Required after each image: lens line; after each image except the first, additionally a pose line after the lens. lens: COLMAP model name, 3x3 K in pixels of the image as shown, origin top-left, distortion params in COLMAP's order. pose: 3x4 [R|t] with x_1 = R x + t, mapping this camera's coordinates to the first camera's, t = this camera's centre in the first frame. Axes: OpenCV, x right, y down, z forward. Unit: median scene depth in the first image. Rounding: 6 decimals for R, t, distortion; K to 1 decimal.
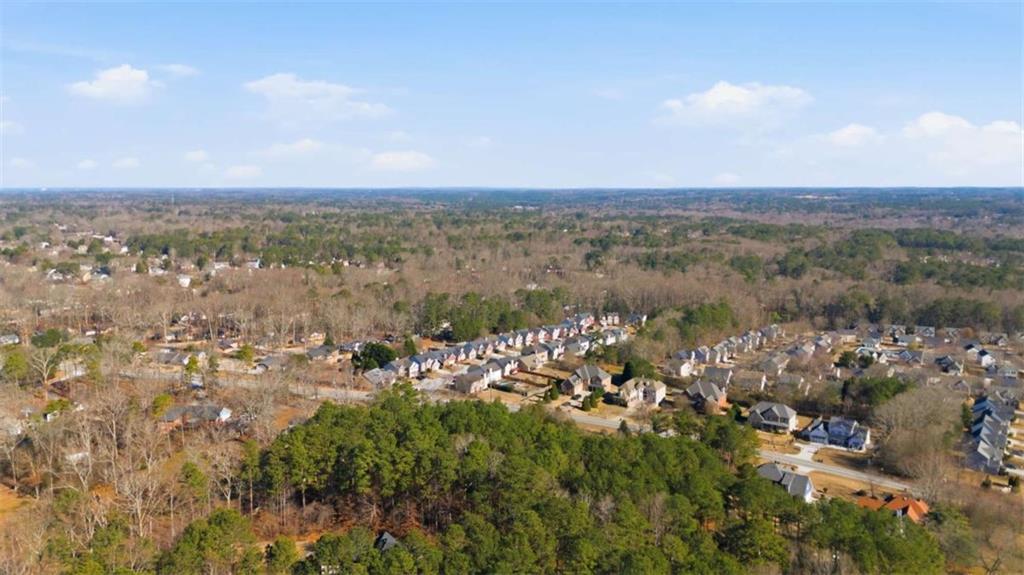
lens RADIAL K [[733.2, 0, 513.7], [0, 733.2, 286.9], [0, 0, 1]] dist [0.053639, -0.014613]
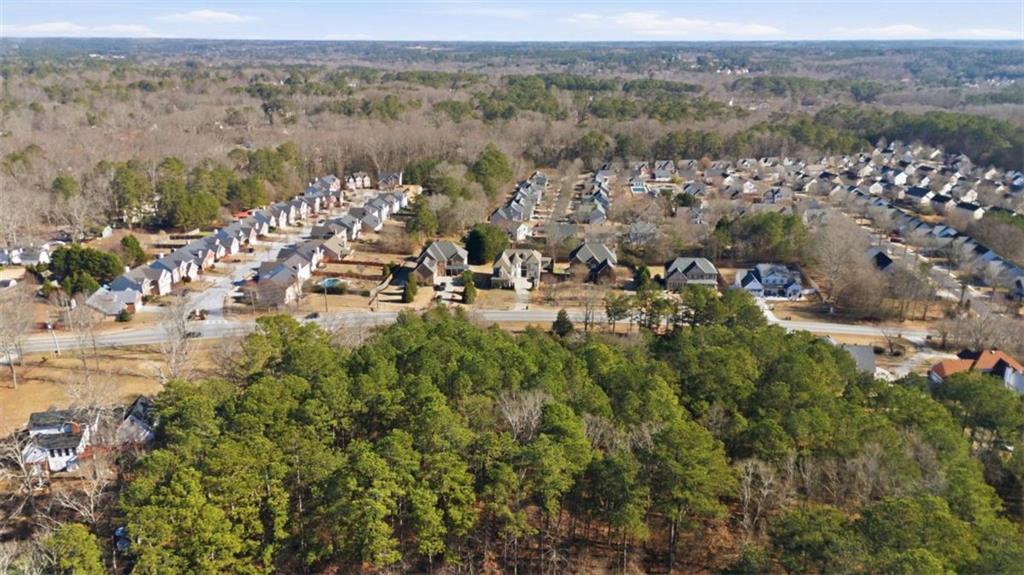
lens RADIAL K [[733.2, 0, 509.5], [0, 733.2, 291.8], [0, 0, 1]] dist [0.053639, -0.014613]
pose [[0.871468, -0.156371, 0.464857, -0.167944], [0.063422, 0.975783, 0.209343, 0.005838], [-0.486335, -0.152954, 0.860281, 0.291773]]
